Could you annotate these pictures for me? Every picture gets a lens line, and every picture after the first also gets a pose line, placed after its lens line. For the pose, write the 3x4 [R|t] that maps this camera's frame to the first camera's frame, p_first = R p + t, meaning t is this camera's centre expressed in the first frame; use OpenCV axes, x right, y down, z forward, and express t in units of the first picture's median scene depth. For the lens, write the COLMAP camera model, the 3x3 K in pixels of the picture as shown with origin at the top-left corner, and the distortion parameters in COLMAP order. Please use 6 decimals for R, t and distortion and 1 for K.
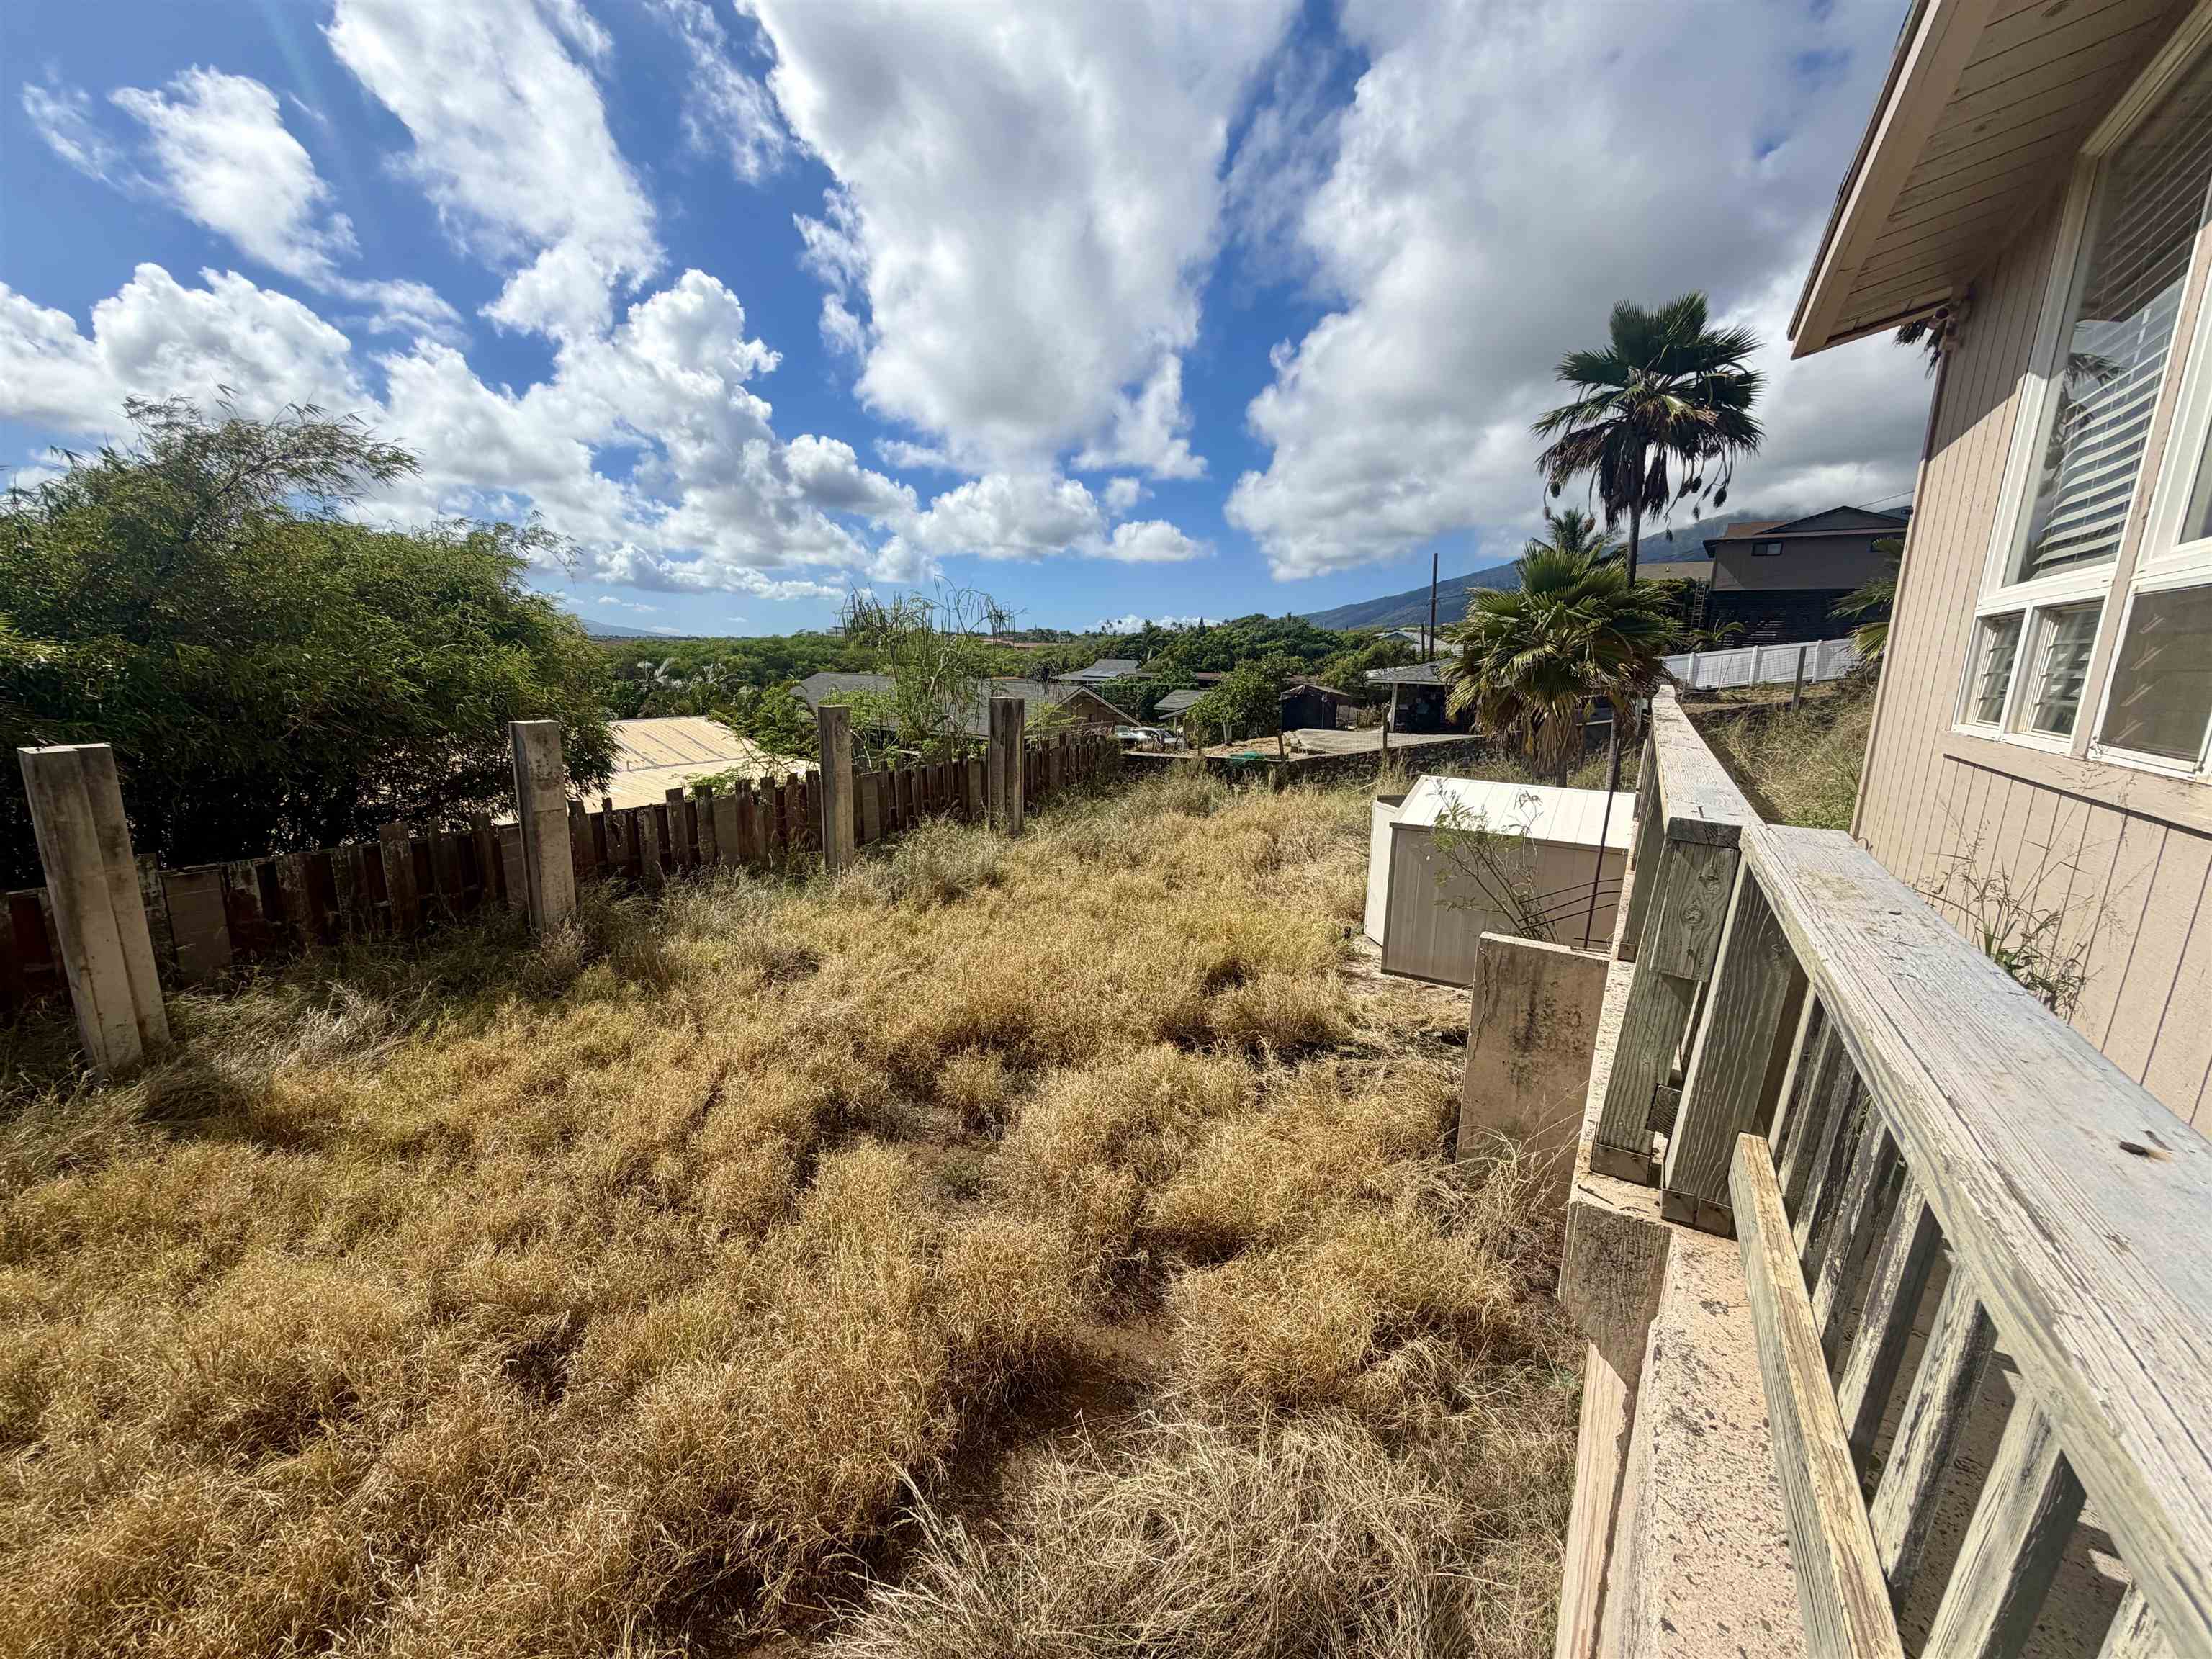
lens RADIAL K [[885.6, 0, 1102.9], [0, 885.6, 827.5], [0, 0, 1]] dist [-0.000808, 0.000392]
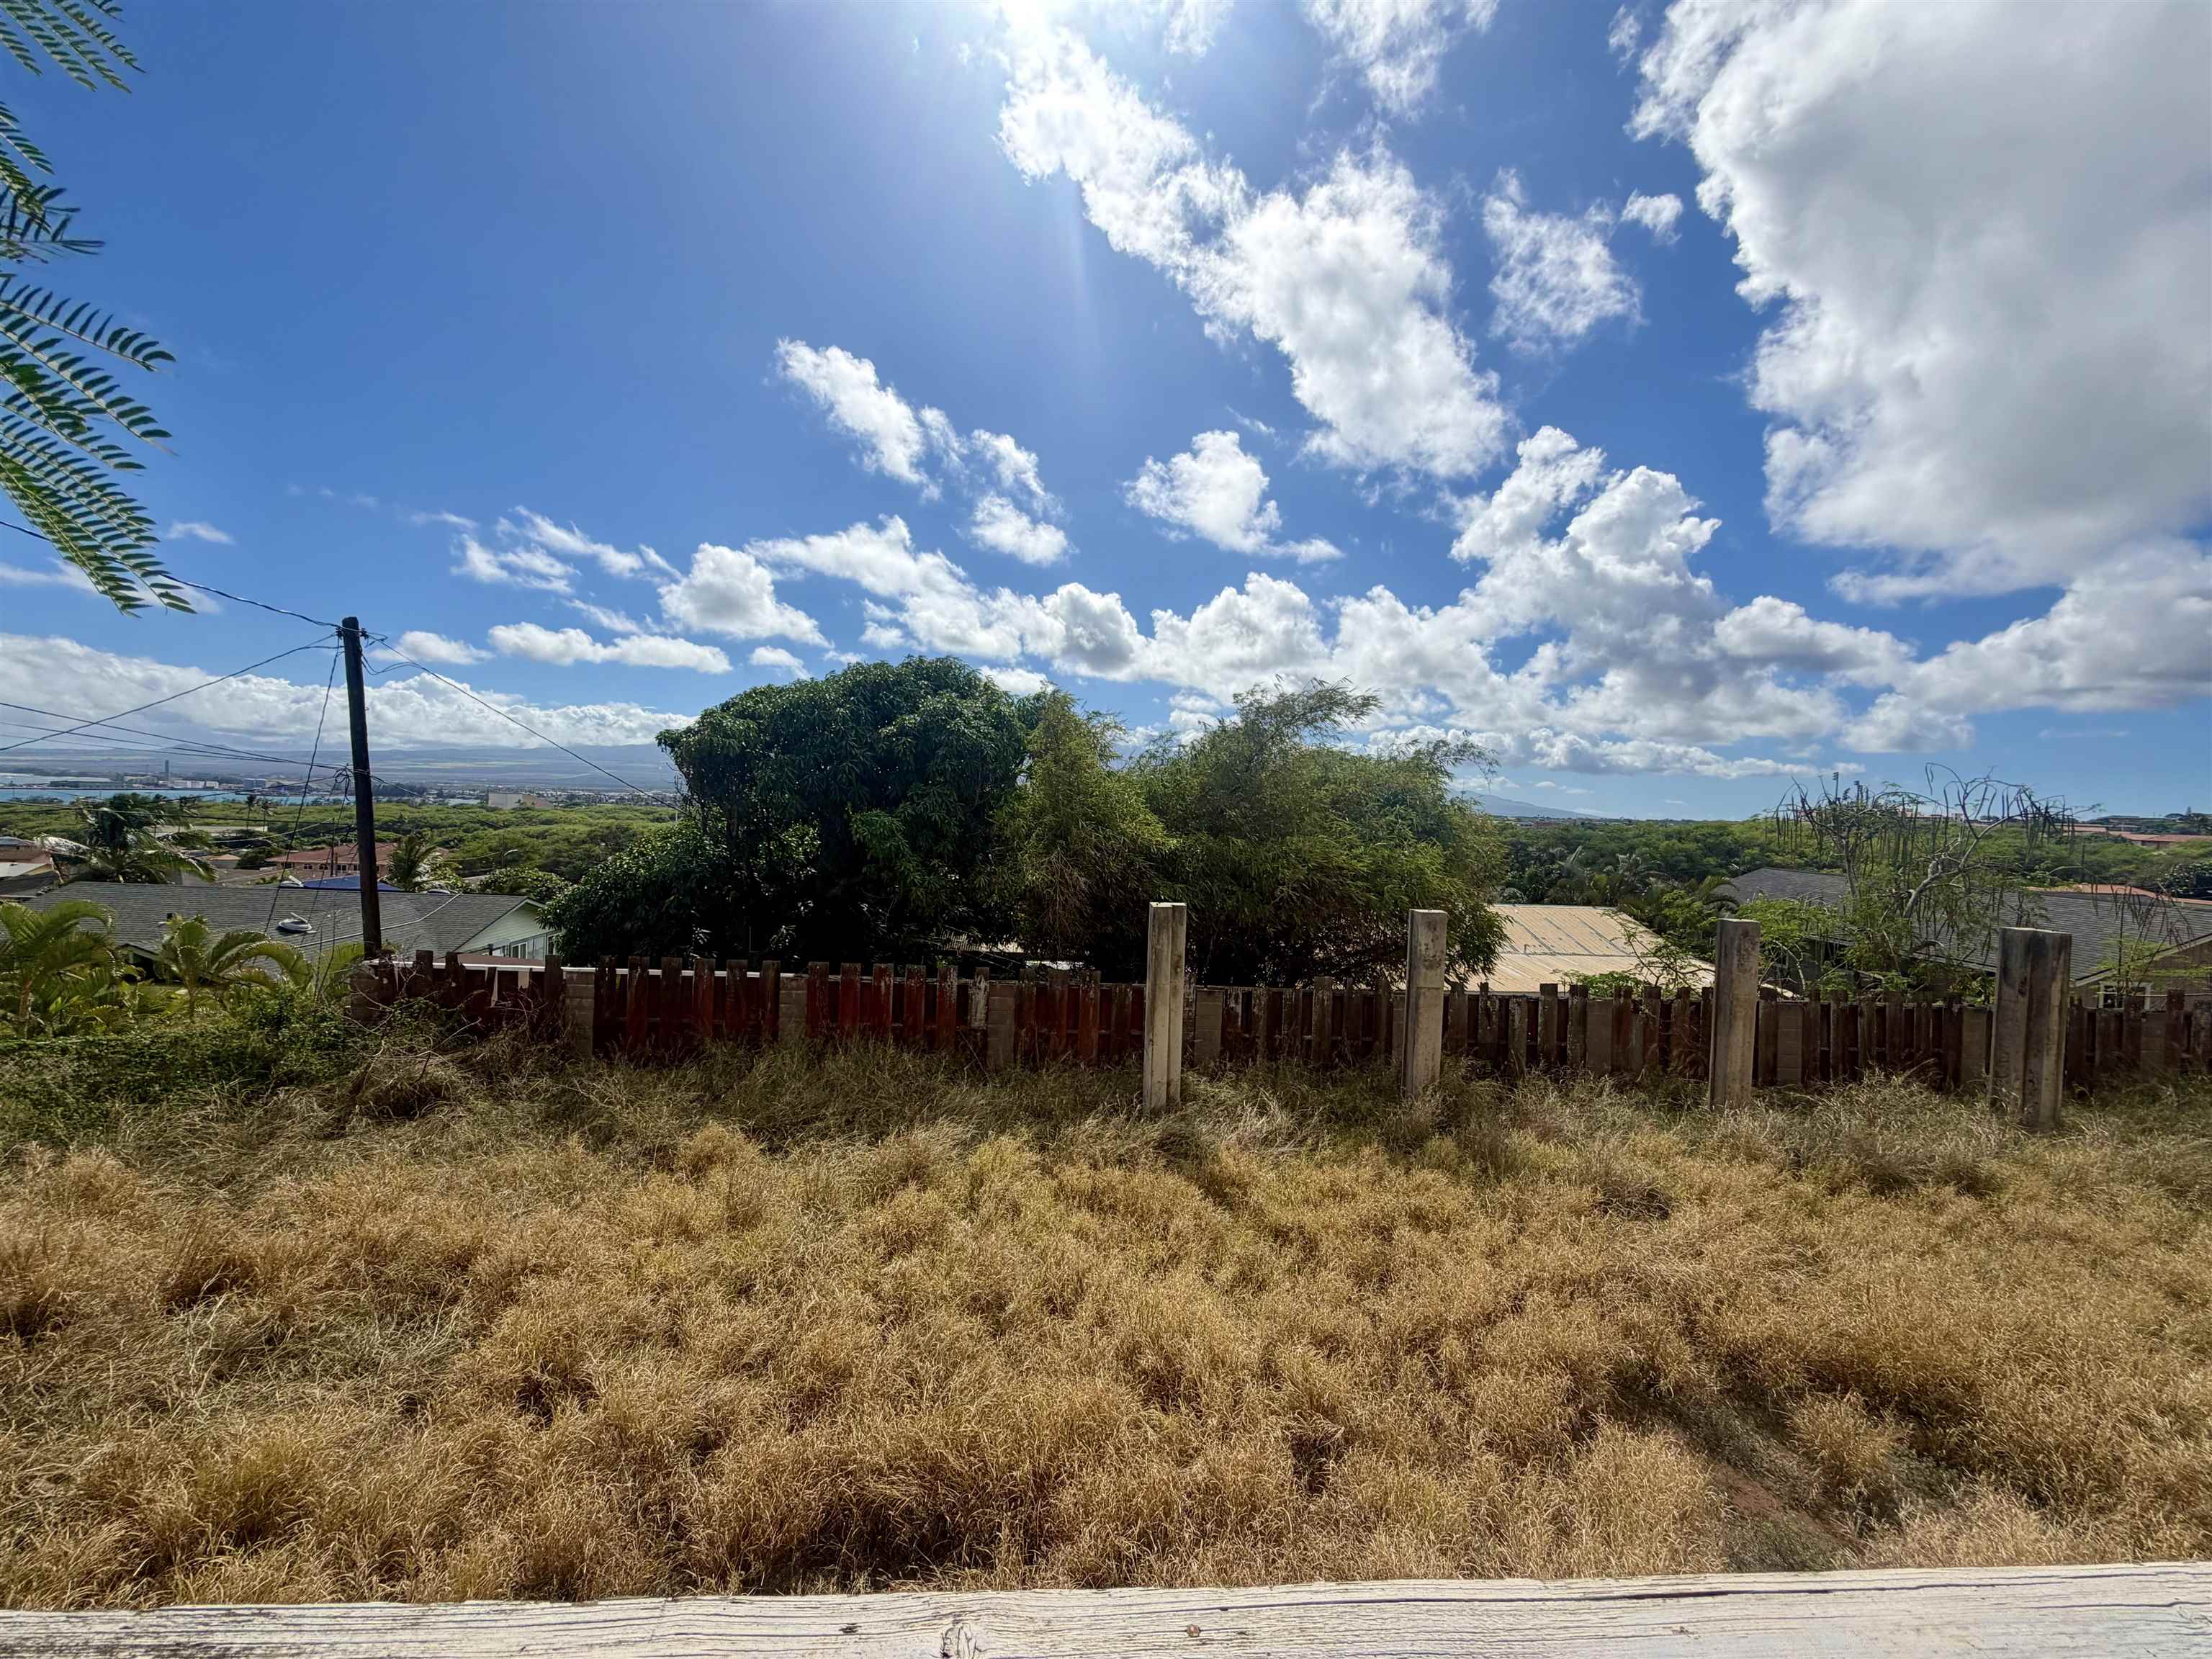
lens RADIAL K [[885.6, 0, 1099.1], [0, 885.6, 828.4], [0, 0, 1]] dist [-0.000808, 0.000392]
pose [[0.571528, 0.021629, -0.820297, 0.085778], [-0.184066, 0.977558, -0.102470, -0.028789], [0.799672, 0.209553, 0.562683, -0.049391]]
